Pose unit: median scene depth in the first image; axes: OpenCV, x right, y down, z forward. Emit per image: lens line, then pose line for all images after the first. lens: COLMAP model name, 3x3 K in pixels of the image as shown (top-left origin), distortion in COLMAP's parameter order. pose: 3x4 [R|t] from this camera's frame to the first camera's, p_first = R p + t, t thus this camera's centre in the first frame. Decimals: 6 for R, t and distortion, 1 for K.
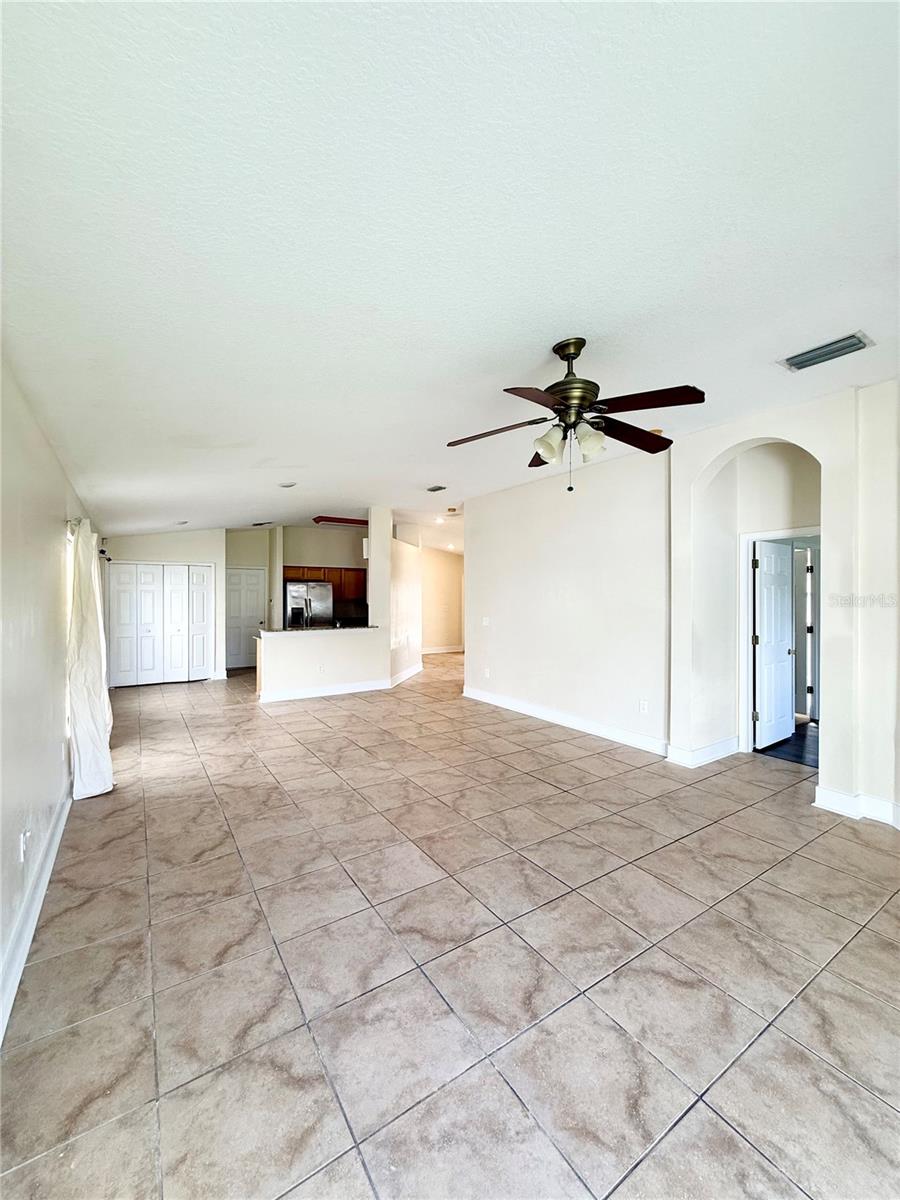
lens RADIAL K [[482.4, 0, 445.3], [0, 482.4, 596.9], [0, 0, 1]] dist [-0.000903, 0.000103]
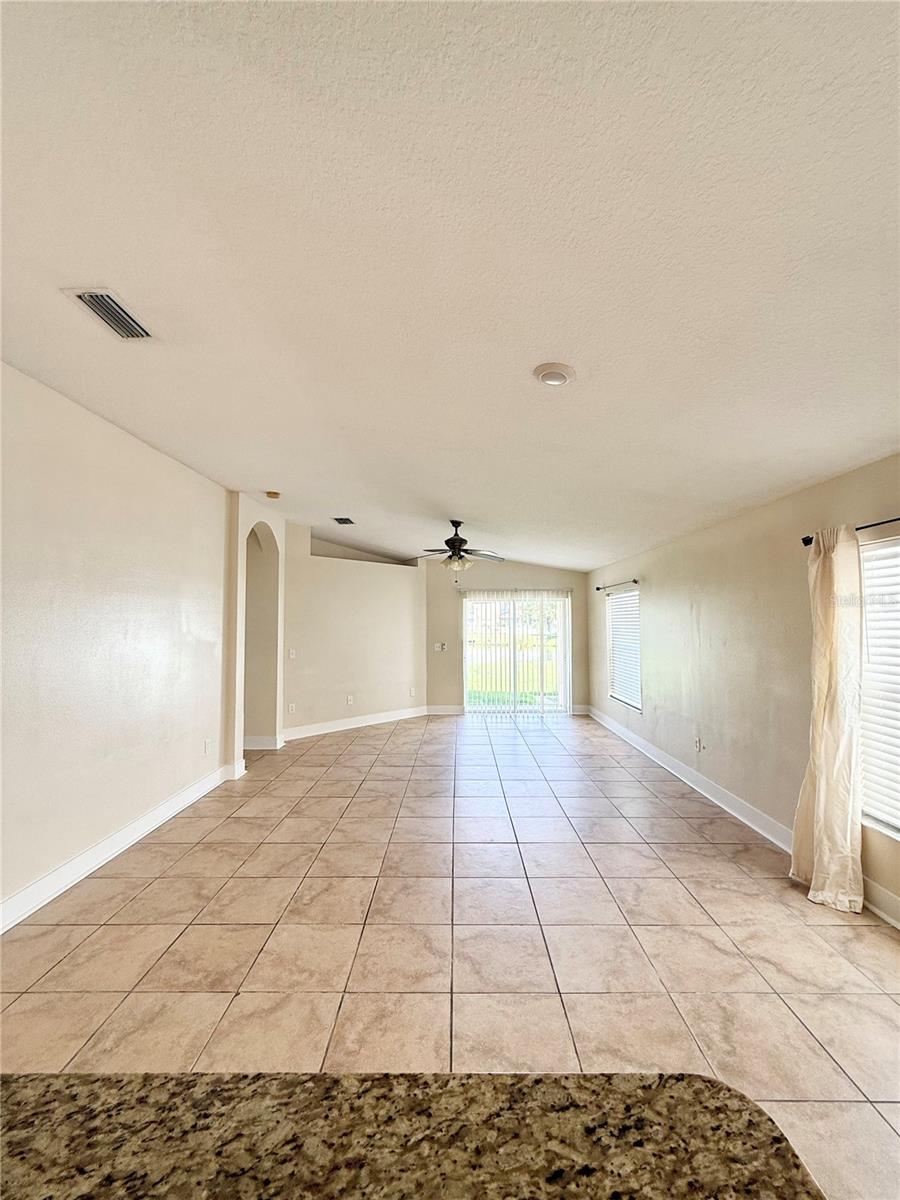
lens RADIAL K [[482.4, 0, 451.7], [0, 482.4, 607.0], [0, 0, 1]] dist [-0.000903, 0.000103]
pose [[-0.835010, 0.019942, 0.549874, -0.450194], [0.004708, 0.999565, -0.029101, -0.015091], [-0.550215, -0.021711, -0.834741, 1.320807]]
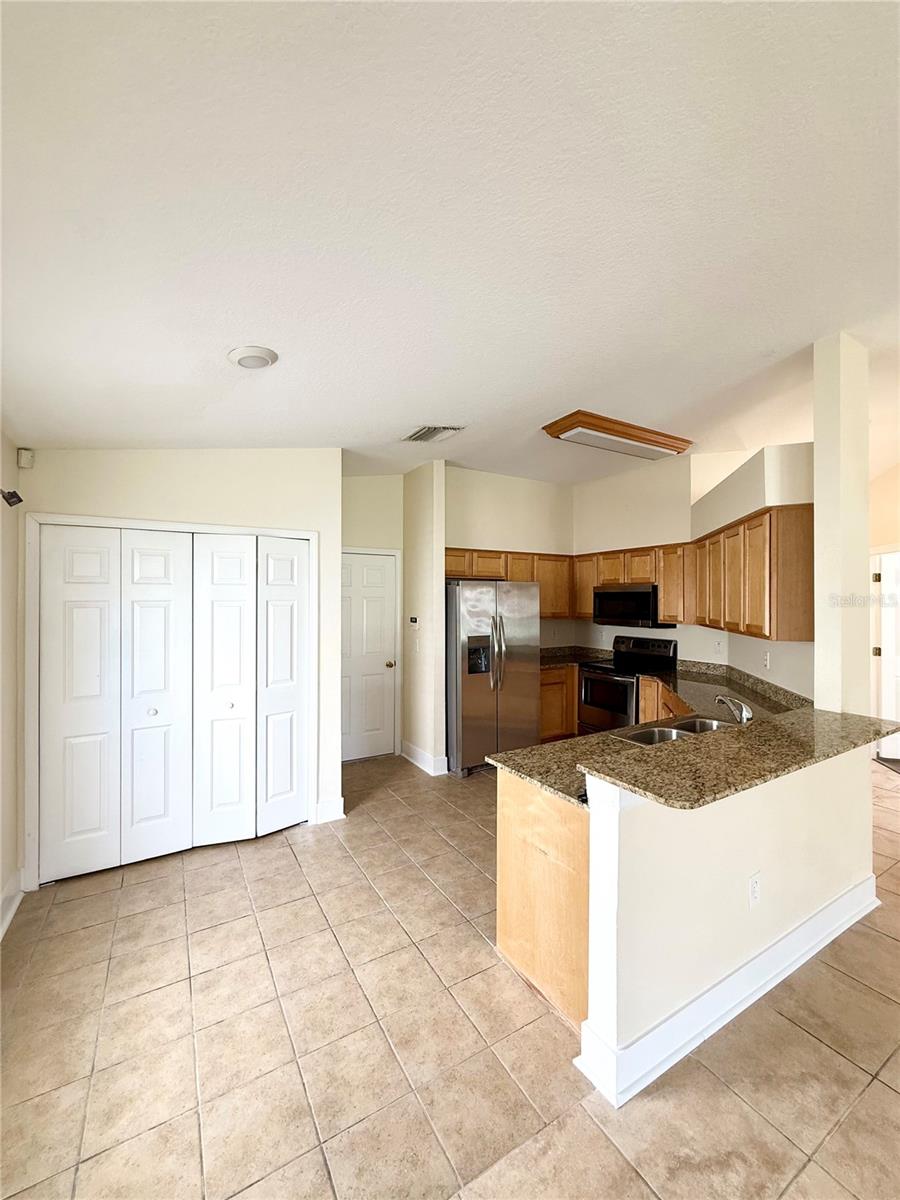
lens RADIAL K [[482.4, 0, 454.1], [0, 482.4, 600.4], [0, 0, 1]] dist [-0.000903, 0.000103]
pose [[0.999395, 0.000633, -0.034786, -0.551260], [-0.000683, 0.999999, -0.001435, -0.019709], [0.034785, 0.001458, 0.999394, 0.946928]]
